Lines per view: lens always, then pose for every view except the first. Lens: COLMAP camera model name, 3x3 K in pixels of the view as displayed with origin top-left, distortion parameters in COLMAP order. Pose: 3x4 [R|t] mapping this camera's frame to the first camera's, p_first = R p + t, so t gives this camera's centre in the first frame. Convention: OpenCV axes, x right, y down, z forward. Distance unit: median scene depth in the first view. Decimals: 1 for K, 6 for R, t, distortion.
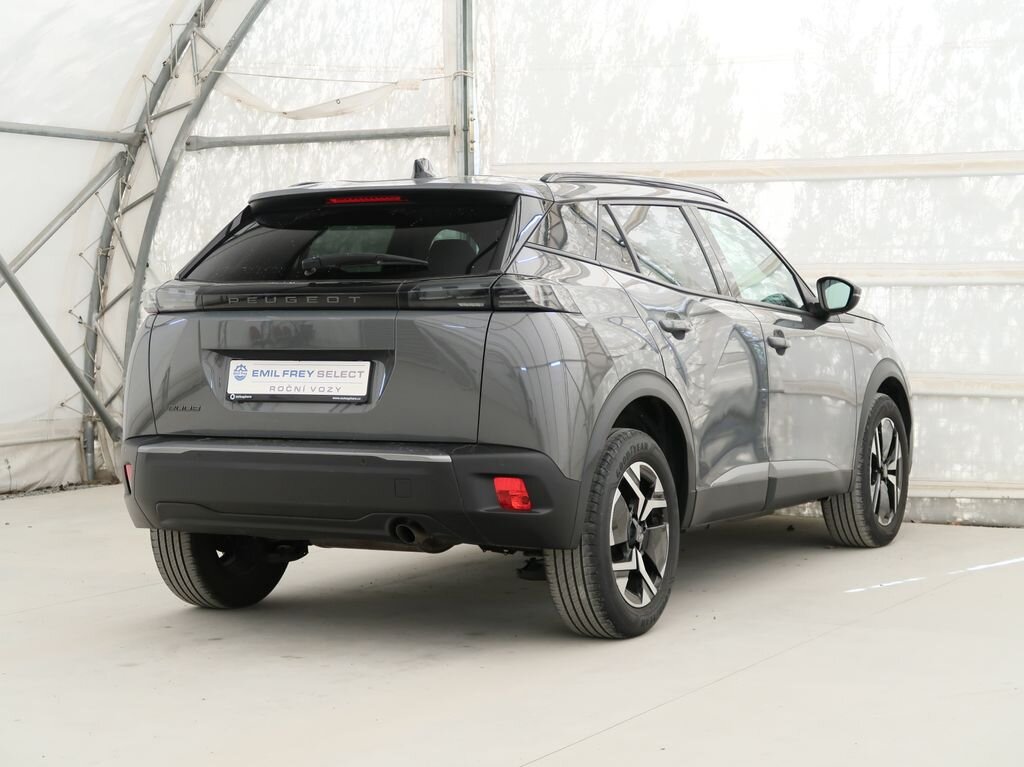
lens RADIAL K [[1302.2, 0, 506.0], [0, 1302.2, 380.2], [0, 0, 1]] dist [0.028986, 0.000000]
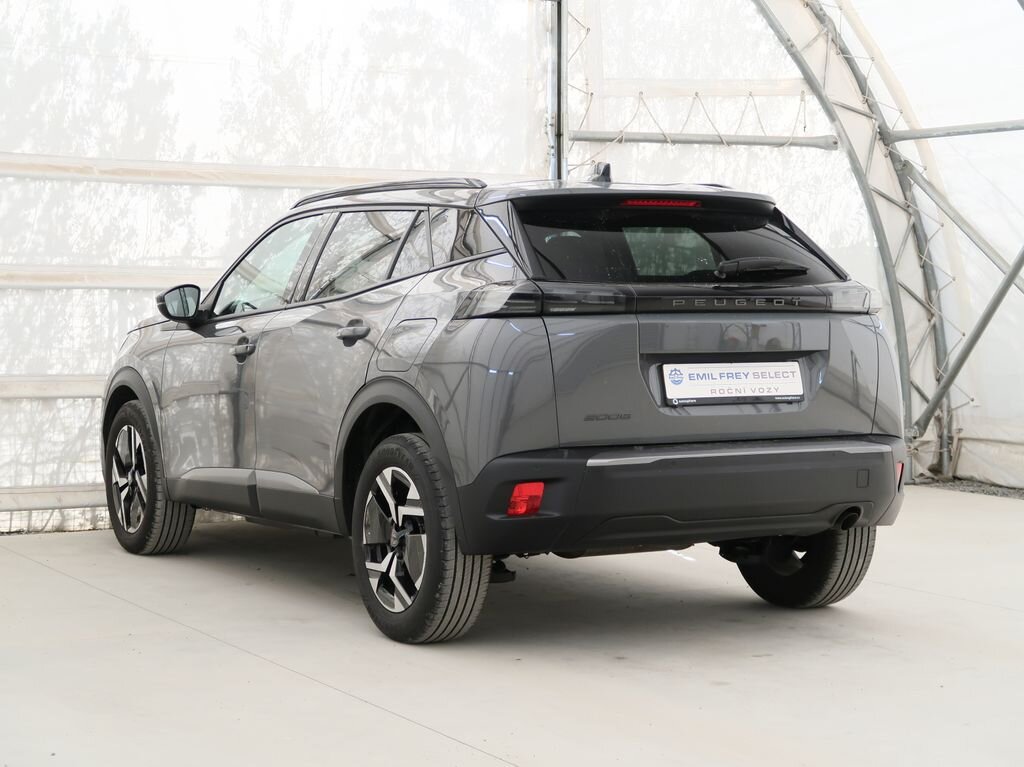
lens RADIAL K [[1302.2, 0, 526.3], [0, 1302.2, 401.7], [0, 0, 1]] dist [0.028986, 0.000000]
pose [[0.821144, -0.033262, 0.569751, -0.177293], [0.027980, 0.999446, 0.018021, -0.001642], [-0.570034, 0.001144, 0.821620, 0.054715]]
